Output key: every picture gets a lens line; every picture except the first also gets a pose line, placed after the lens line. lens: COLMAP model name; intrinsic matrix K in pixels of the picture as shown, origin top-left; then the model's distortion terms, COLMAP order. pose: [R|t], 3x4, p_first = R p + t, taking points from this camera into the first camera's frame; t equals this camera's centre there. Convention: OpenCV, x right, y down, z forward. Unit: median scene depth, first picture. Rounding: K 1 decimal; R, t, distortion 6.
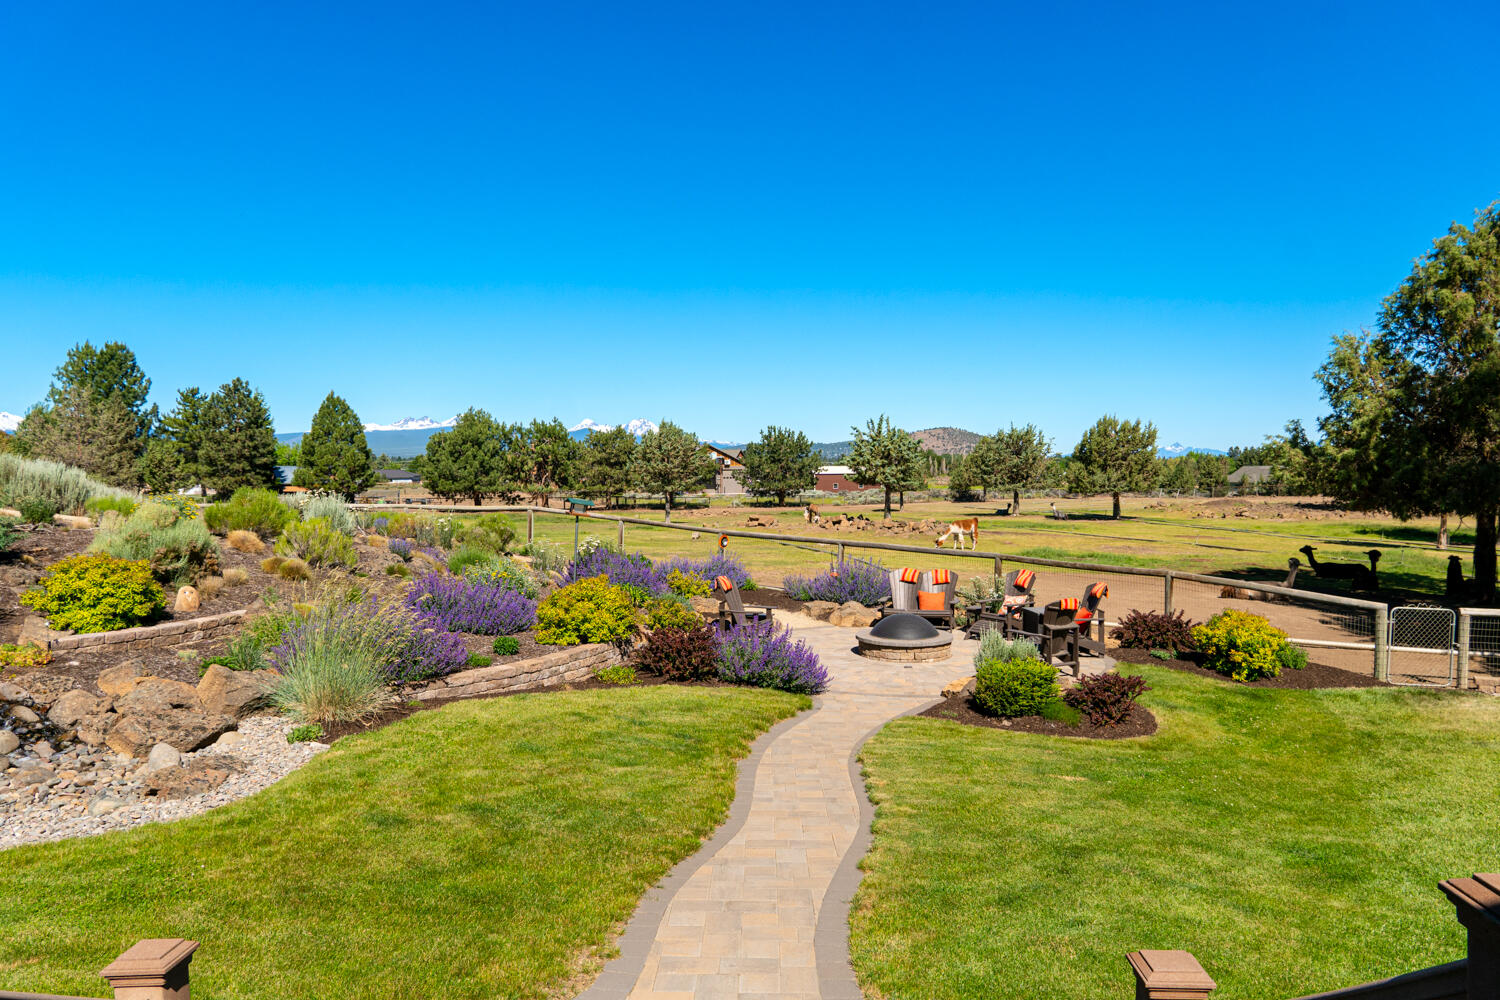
lens RADIAL K [[1102.2, 0, 745.6], [0, 1102.2, 494.0], [0, 0, 1]] dist [-0.012889, 0.006604]
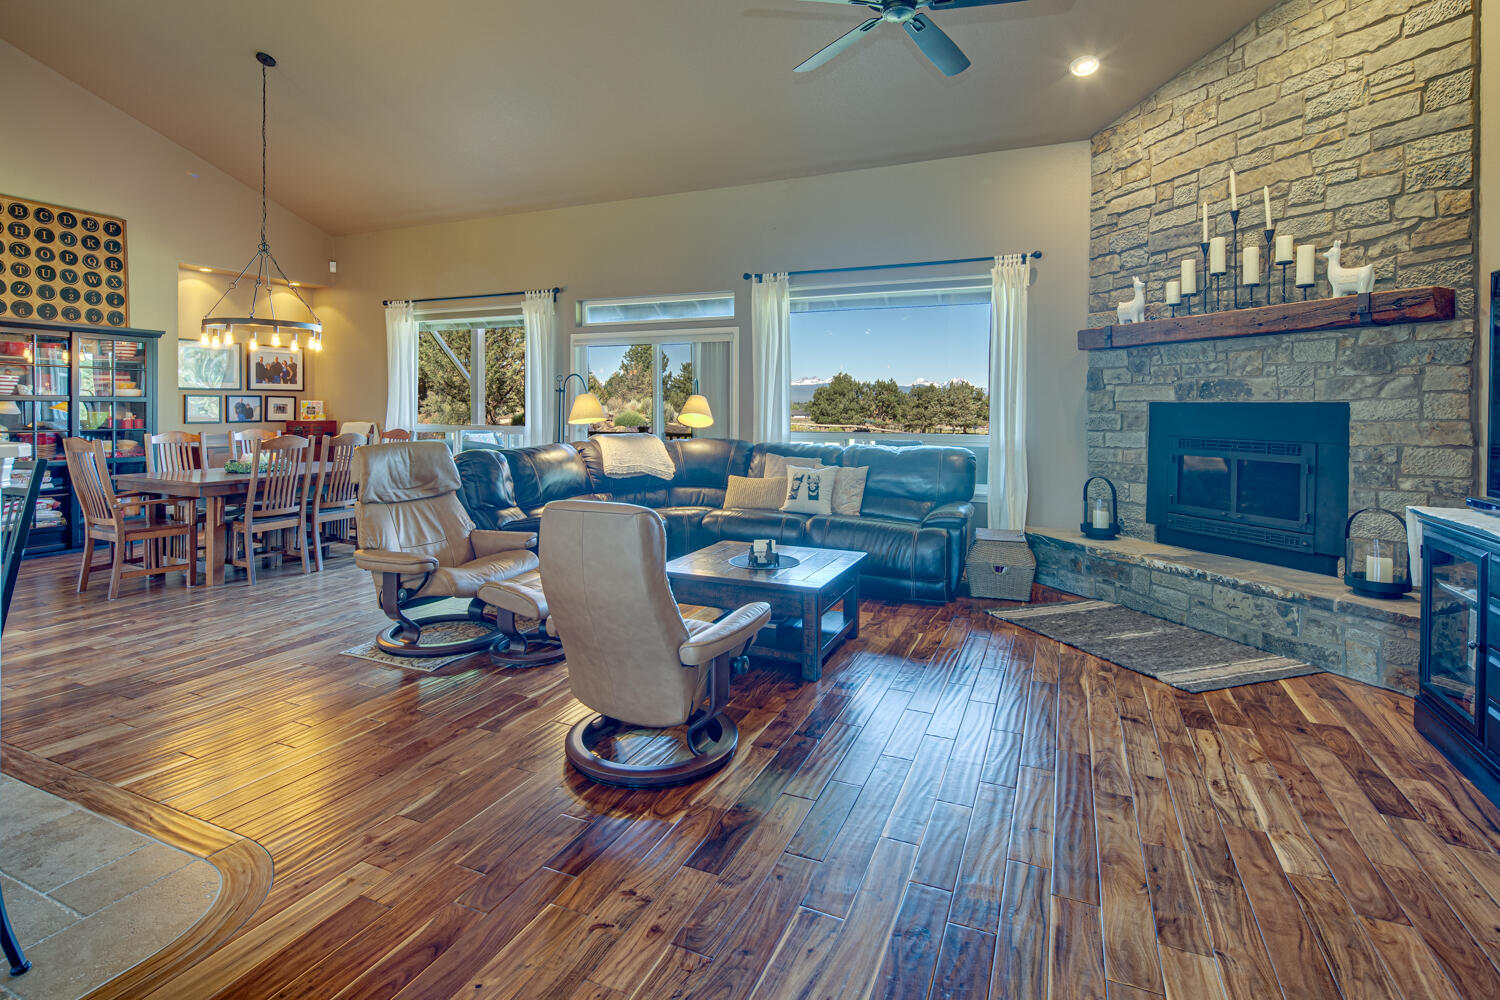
lens RADIAL K [[730.7, 0, 750.5], [0, 730.7, 414.6], [0, 0, 1]] dist [-0.002215, -0.003042]
pose [[0.932228, 0.015358, -0.361547, 0.038352], [-0.021696, 0.999674, -0.013477, 0.004493], [0.361222, 0.020407, 0.932257, -0.114530]]
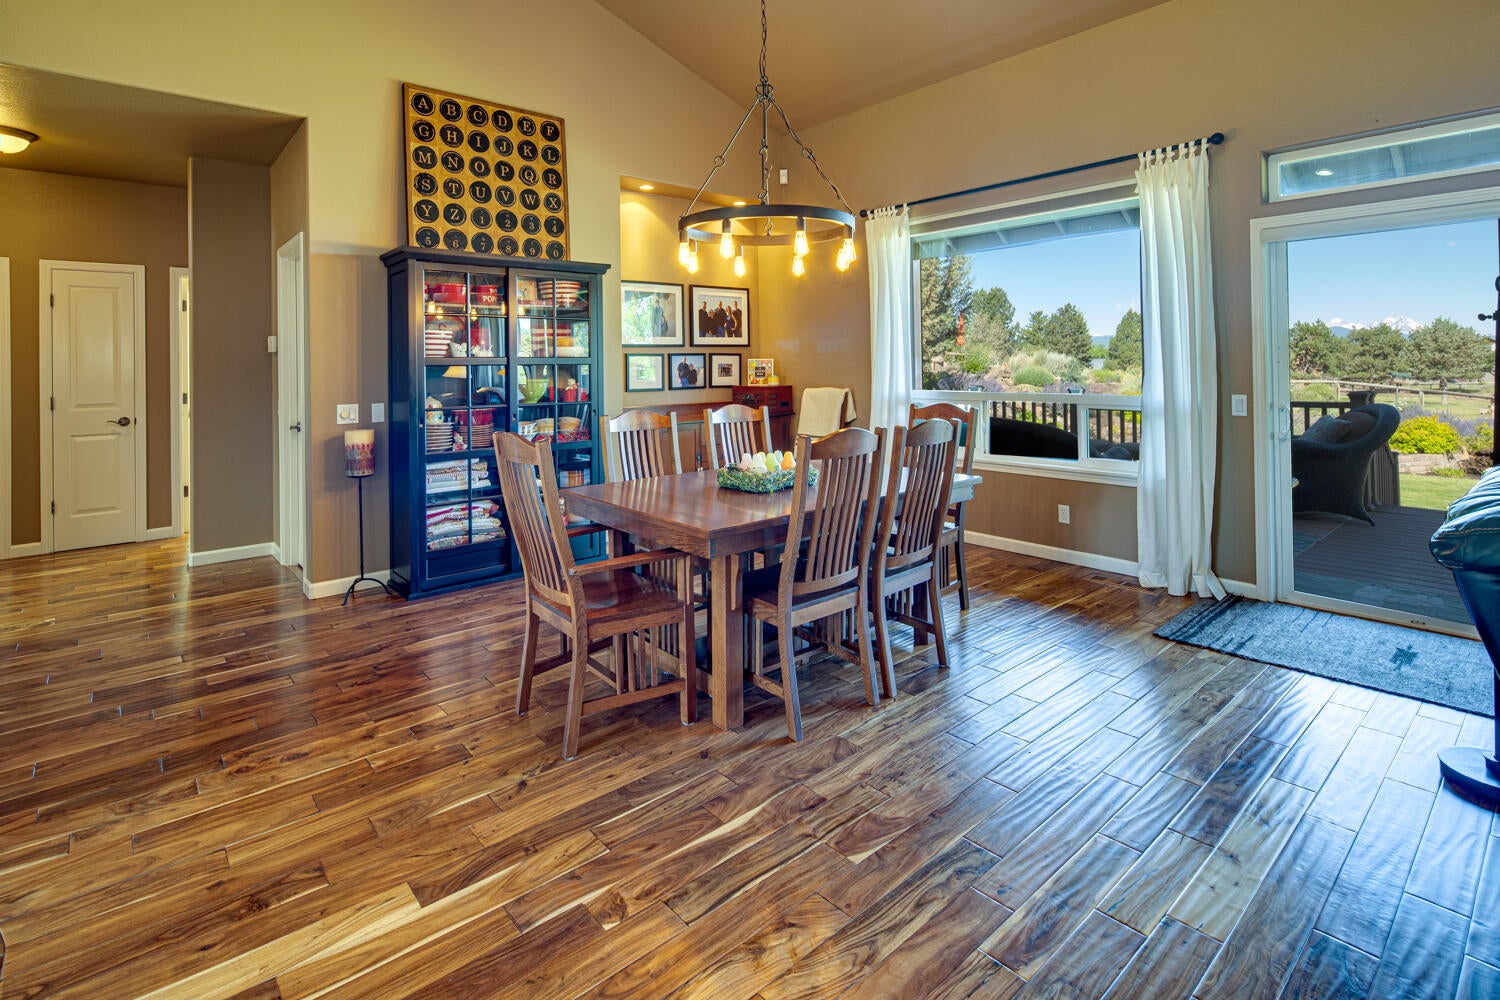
lens RADIAL K [[734.8, 0, 743.5], [0, 734.8, 364.8], [0, 0, 1]] dist [0.001197, 0.000203]
pose [[0.681487, -0.000683, -0.731830, -0.004360], [-0.012716, 0.999838, -0.012775, 0.004093], [0.731720, 0.018012, 0.681367, -0.093311]]
